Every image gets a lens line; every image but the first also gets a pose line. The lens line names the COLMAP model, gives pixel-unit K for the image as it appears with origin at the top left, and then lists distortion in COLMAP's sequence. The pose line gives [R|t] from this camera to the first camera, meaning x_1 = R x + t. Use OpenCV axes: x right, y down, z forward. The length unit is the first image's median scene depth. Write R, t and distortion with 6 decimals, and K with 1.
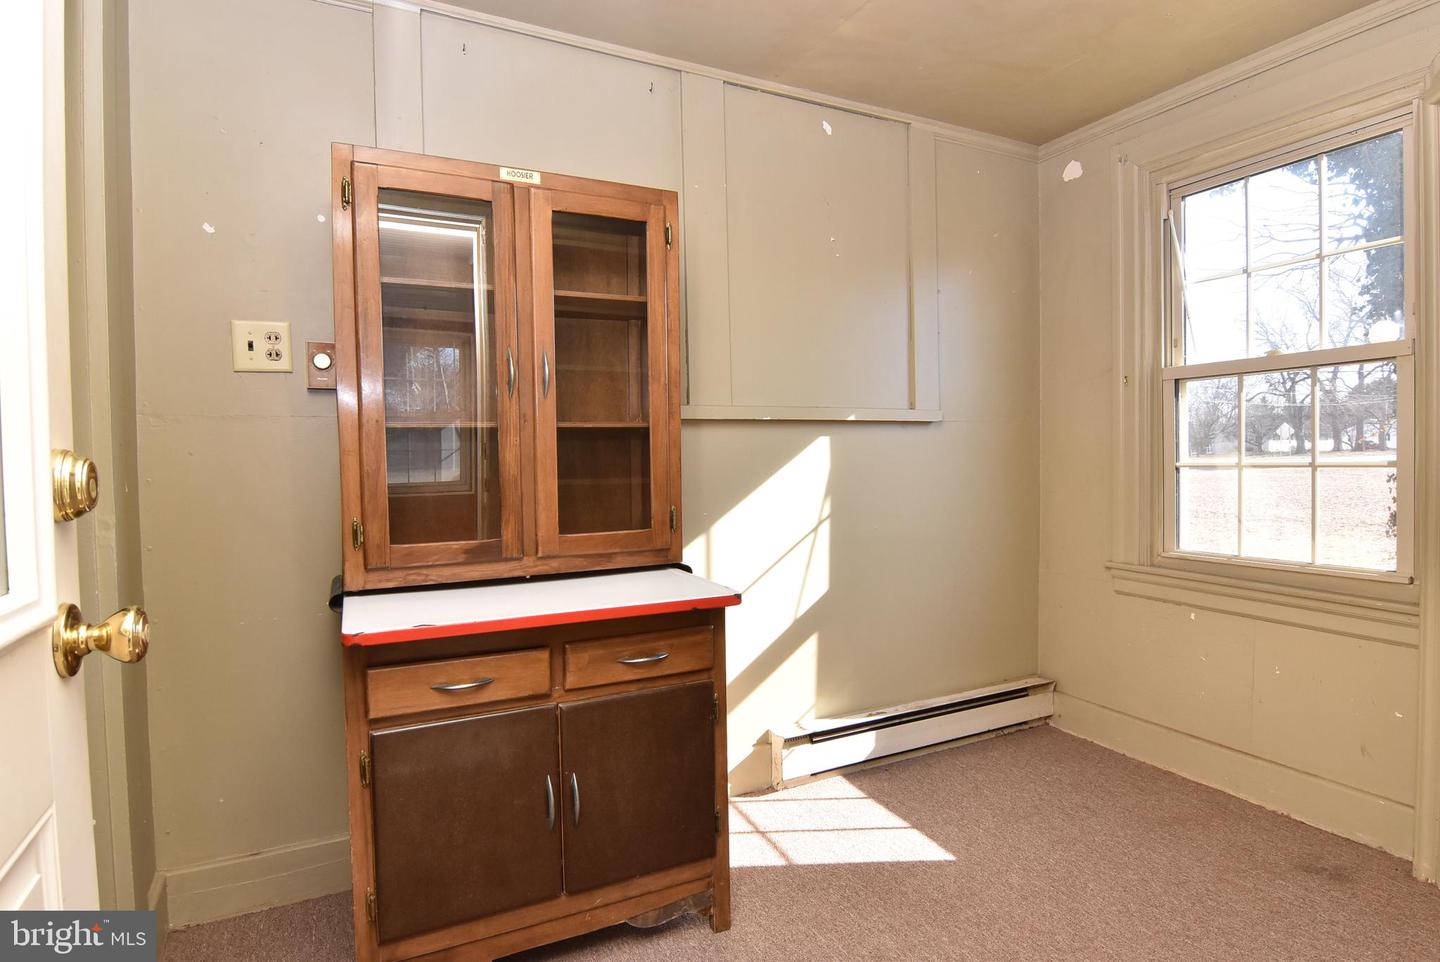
lens RADIAL K [[765.1, 0, 724.1], [0, 765.1, 480.6], [0, 0, 1]] dist [0.005318, -0.019670]
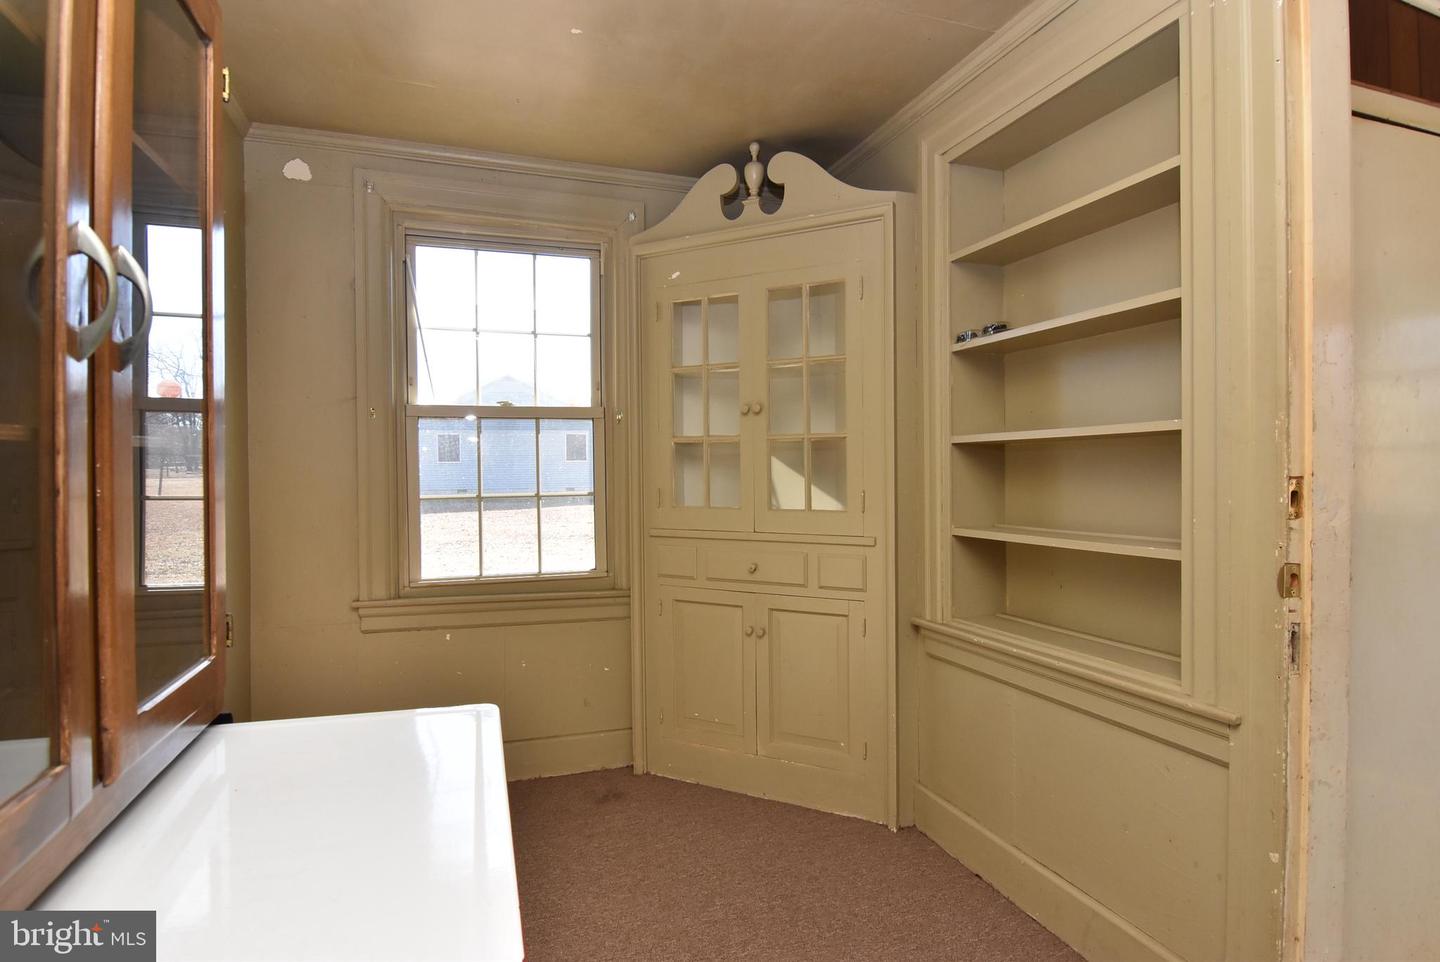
lens RADIAL K [[765.1, 0, 724.1], [0, 765.1, 480.6], [0, 0, 1]] dist [0.005318, -0.019670]
pose [[0.135444, 0.007543, 0.990756, -0.397633], [0.046667, 0.998813, -0.013984, -0.008969], [-0.989685, 0.048129, 0.134931, 0.453265]]
